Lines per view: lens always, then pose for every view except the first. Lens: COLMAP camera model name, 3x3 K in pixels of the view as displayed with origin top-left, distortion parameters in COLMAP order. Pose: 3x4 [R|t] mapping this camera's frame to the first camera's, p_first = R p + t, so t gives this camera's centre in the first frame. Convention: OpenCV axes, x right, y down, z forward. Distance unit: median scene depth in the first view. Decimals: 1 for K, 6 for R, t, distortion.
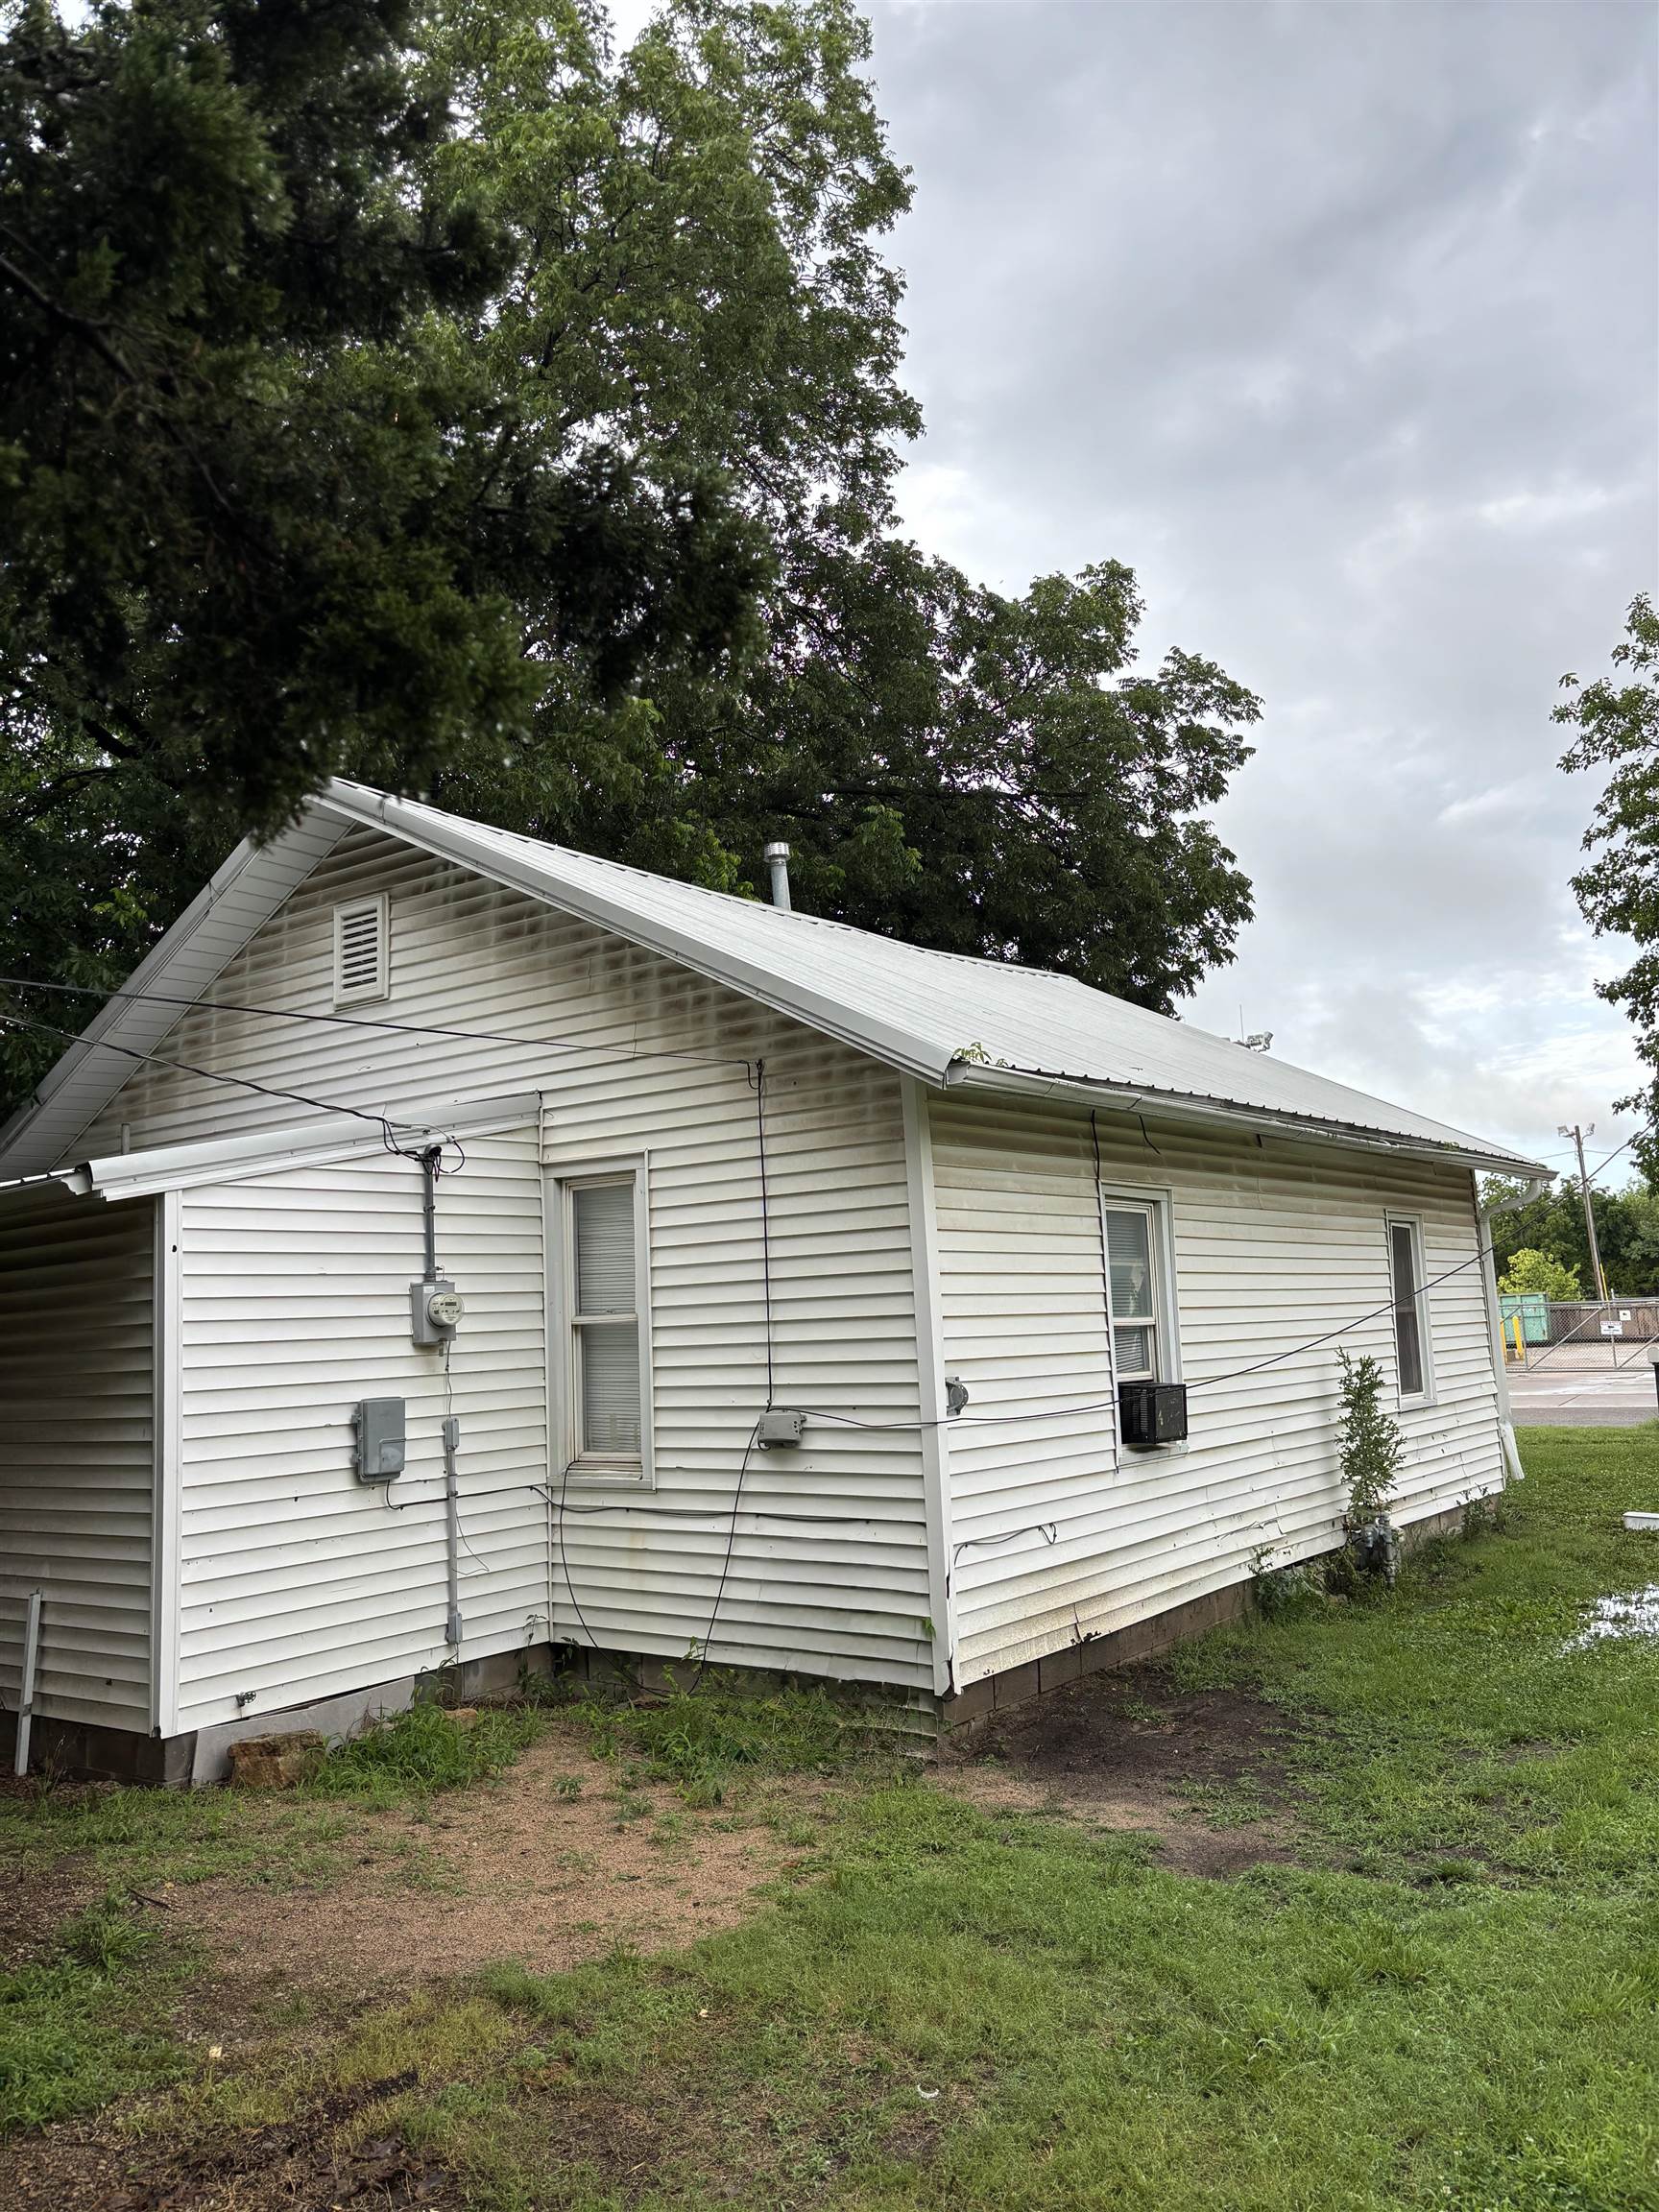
lens RADIAL K [[1694.5, 0, 829.5], [0, 1694.5, 1106.0], [0, 0, 1]] dist [0.066455, -0.078091]
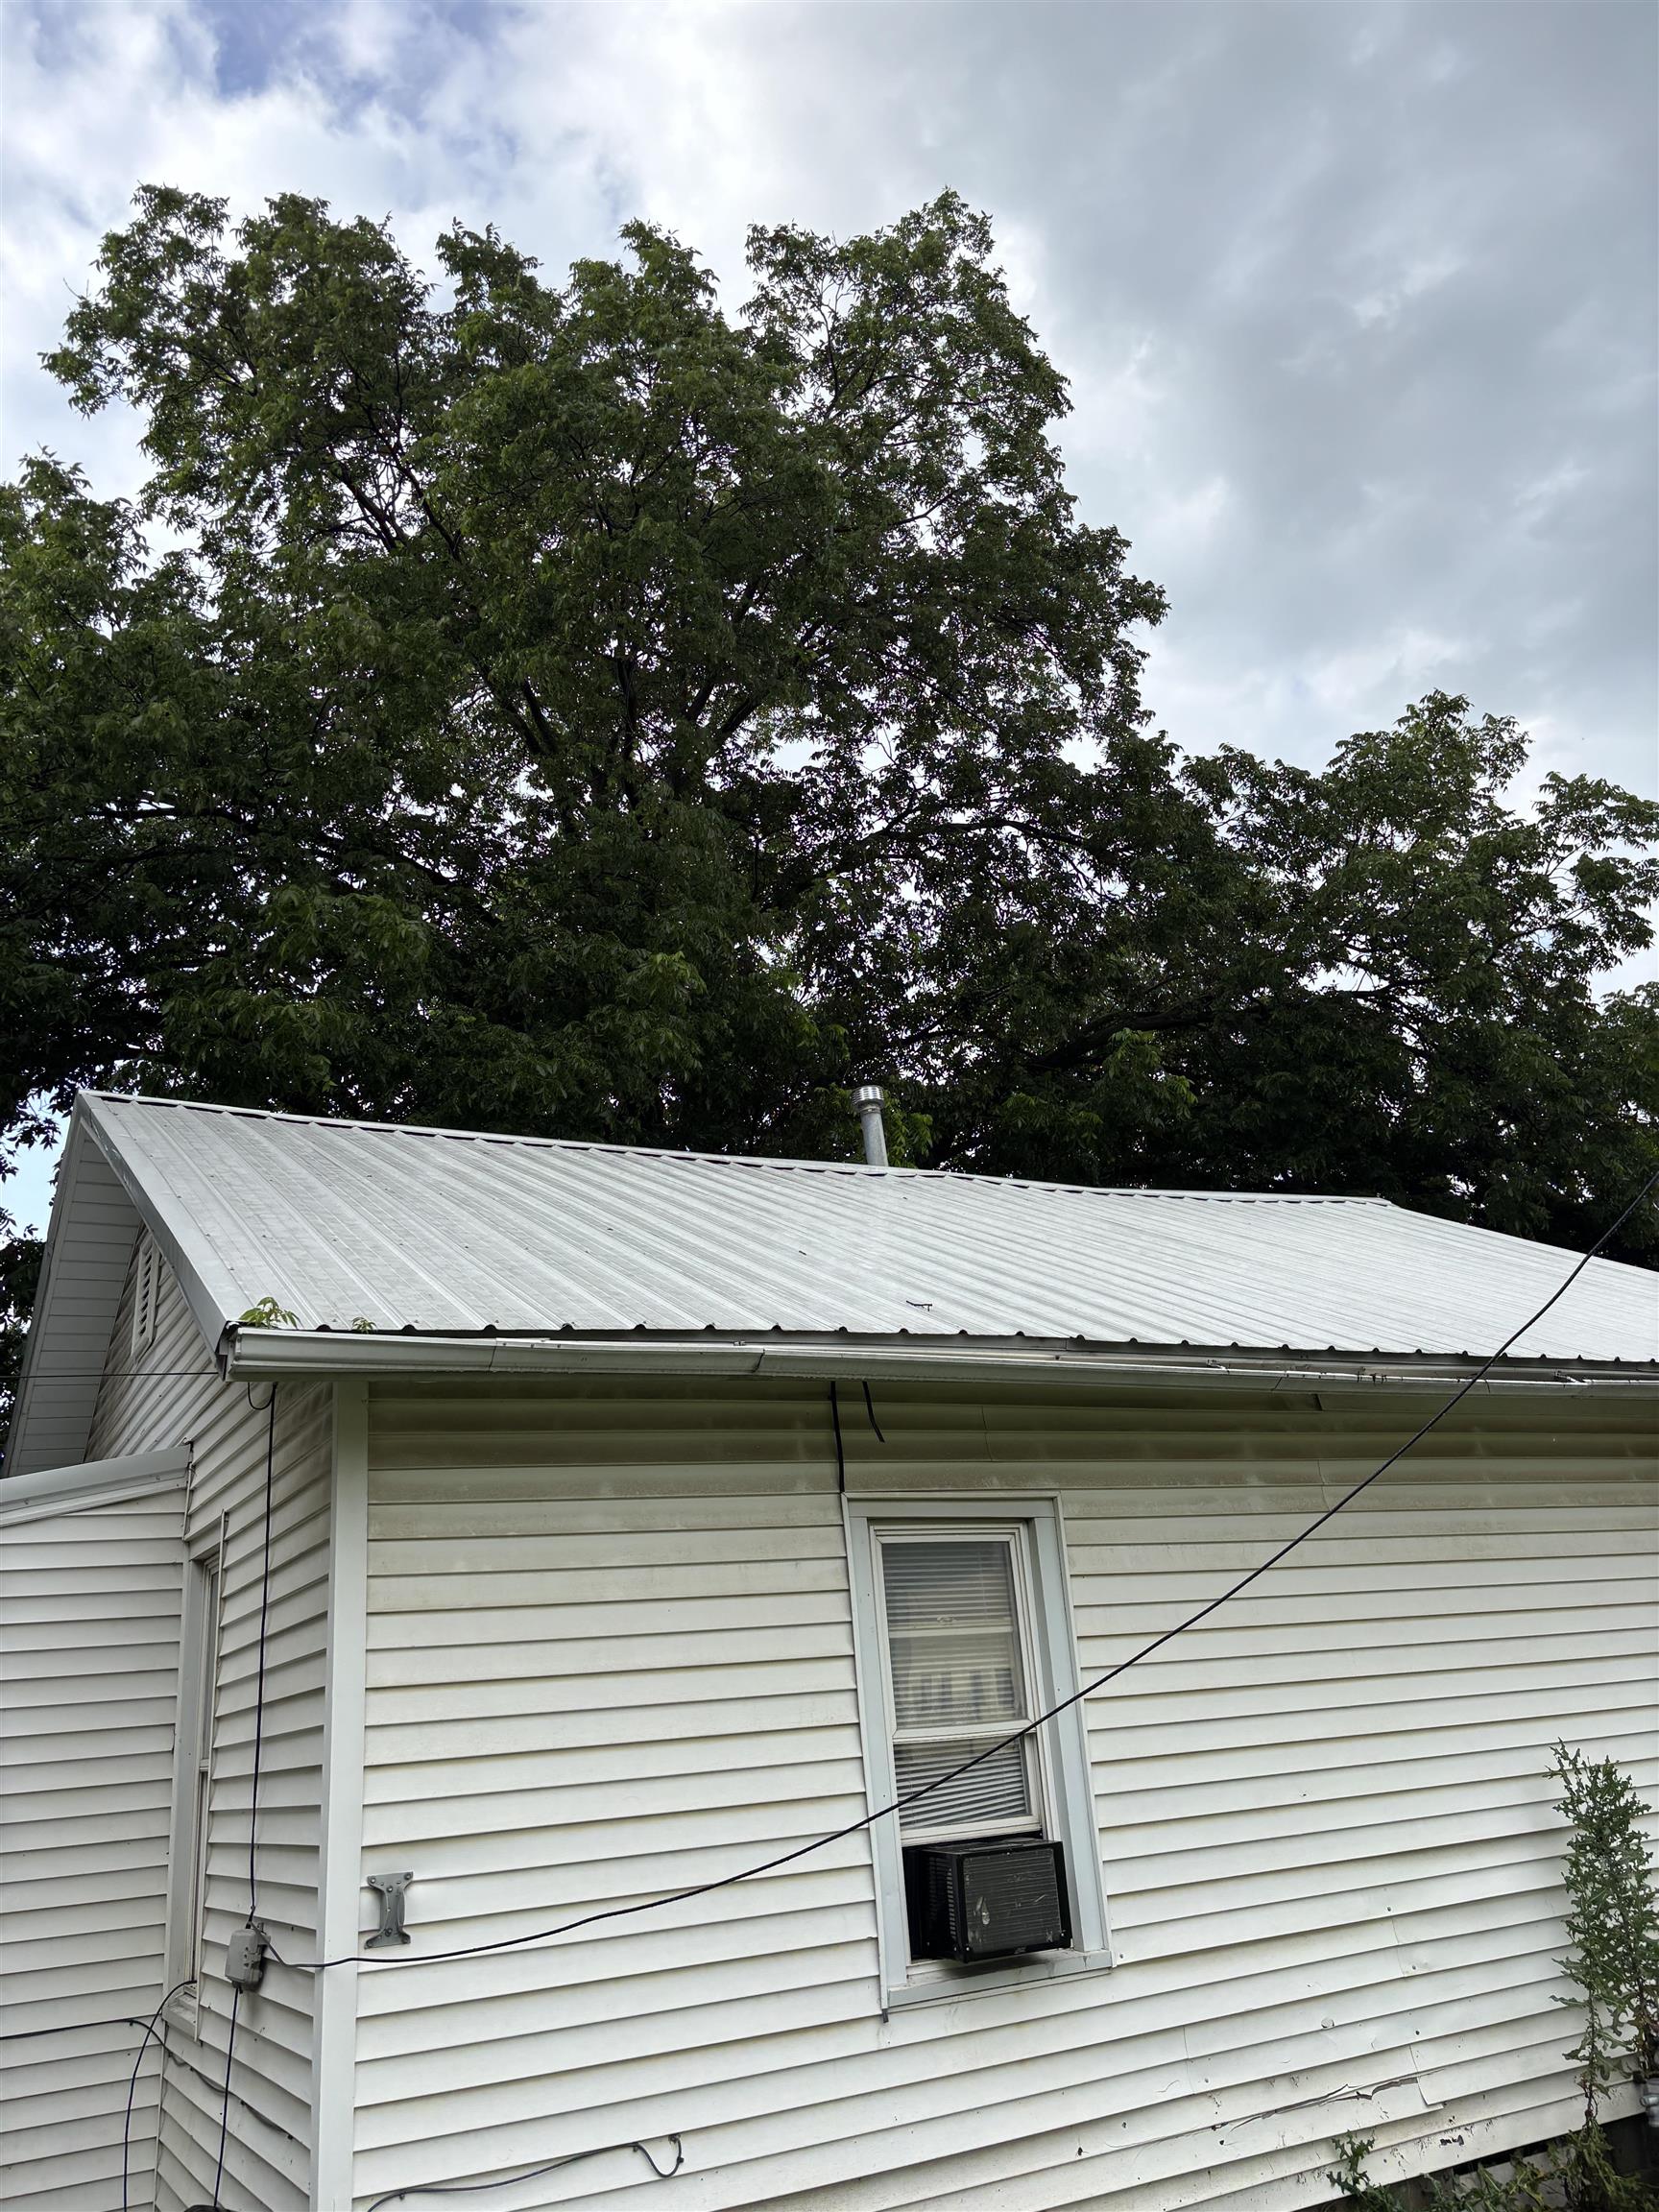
lens RADIAL K [[1694.5, 0, 829.5], [0, 1694.5, 1106.0], [0, 0, 1]] dist [0.066455, -0.078091]
pose [[0.909958, -0.174169, -0.376354, 0.257972], [0.098924, 0.972496, -0.210870, 0.022602], [0.402730, 0.154652, 0.902159, 0.262090]]
